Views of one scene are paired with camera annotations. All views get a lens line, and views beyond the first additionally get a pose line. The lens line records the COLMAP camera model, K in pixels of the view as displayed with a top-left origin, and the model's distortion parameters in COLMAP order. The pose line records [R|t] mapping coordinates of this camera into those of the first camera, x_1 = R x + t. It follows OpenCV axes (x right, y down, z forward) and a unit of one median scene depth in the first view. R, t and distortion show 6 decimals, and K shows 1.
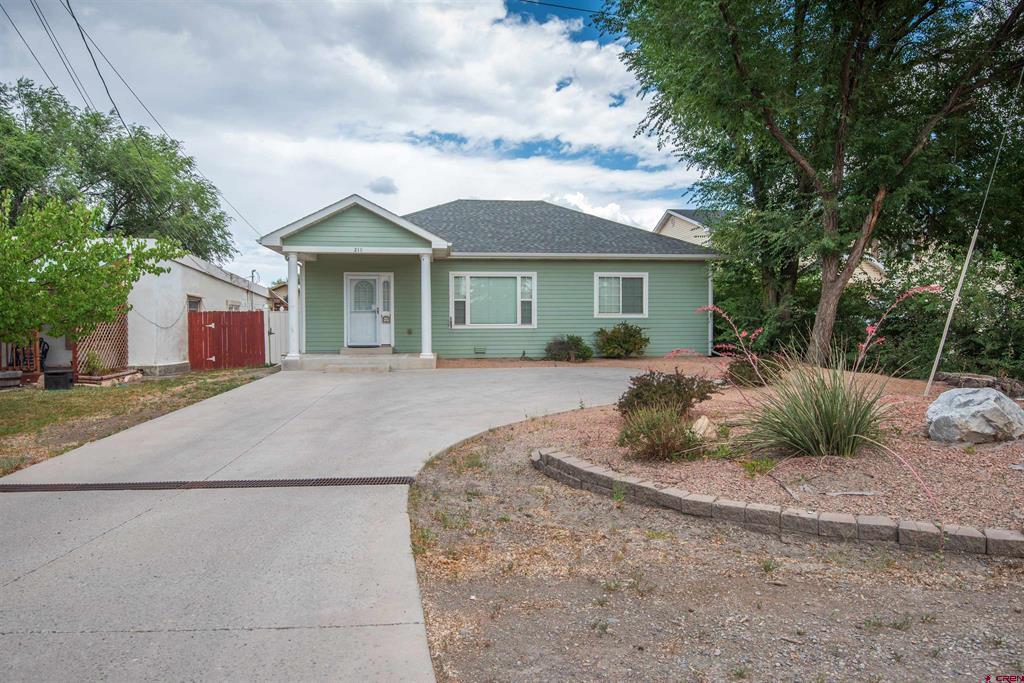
lens RADIAL K [[628.6, 0, 516.3], [0, 628.6, 333.6], [0, 0, 1]] dist [0.004284, 0.003809]
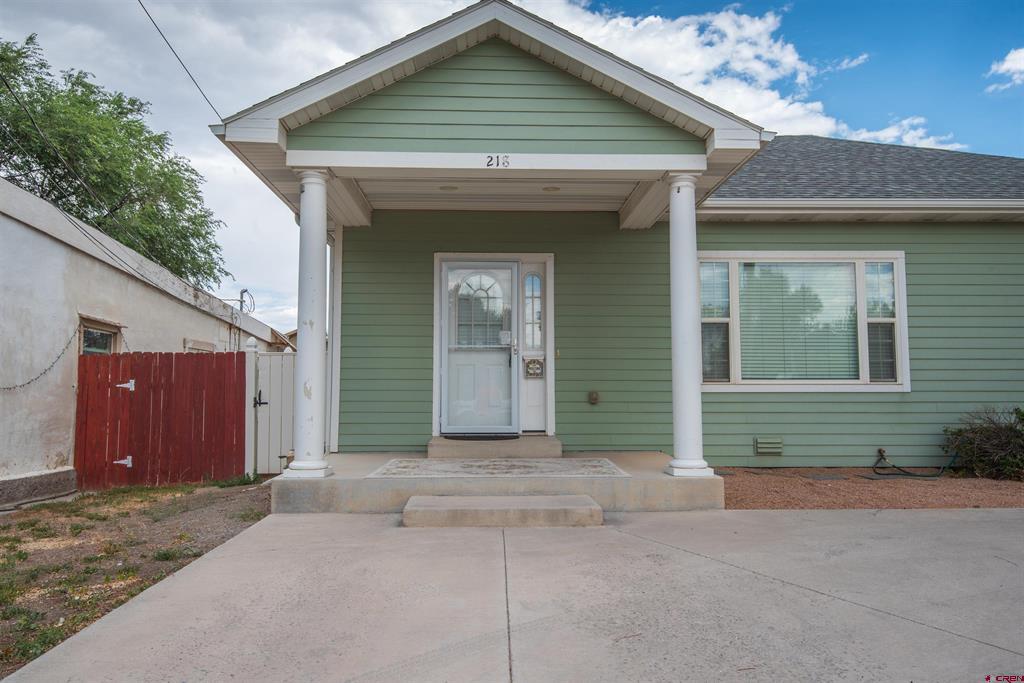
lens RADIAL K [[765.3, 0, 512.0], [0, 765.3, 341.5], [0, 0, 1]] dist [0.060400, -0.062902]
pose [[0.996258, -0.004348, -0.086316, -0.175227], [-0.002925, 0.996465, -0.083953, 0.001604], [0.086376, 0.083891, 0.992724, 0.496562]]
